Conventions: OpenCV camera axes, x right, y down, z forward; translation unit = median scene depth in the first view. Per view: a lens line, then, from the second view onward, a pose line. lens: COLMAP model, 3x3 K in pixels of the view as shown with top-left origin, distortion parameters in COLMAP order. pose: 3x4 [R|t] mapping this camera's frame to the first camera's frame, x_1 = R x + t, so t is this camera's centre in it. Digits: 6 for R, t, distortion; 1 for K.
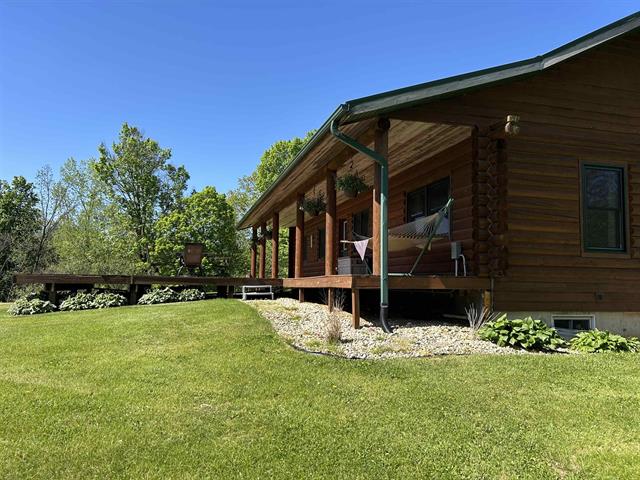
lens RADIAL K [[484.9, 0, 322.1], [0, 484.9, 239.3], [0, 0, 1]] dist [0.058117, -0.057942]
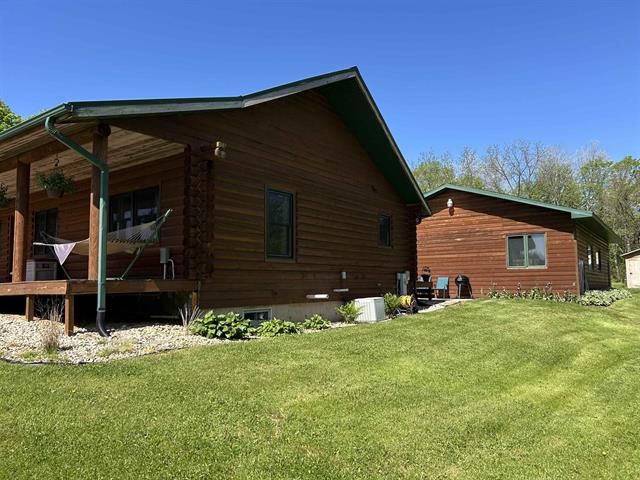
lens RADIAL K [[484.9, 0, 321.5], [0, 484.9, 237.5], [0, 0, 1]] dist [0.058117, -0.057942]
pose [[0.788099, 0.036141, 0.614486, -0.138842], [-0.030489, 0.999341, -0.019672, -0.007595], [-0.614792, -0.003231, 0.788682, -0.078573]]
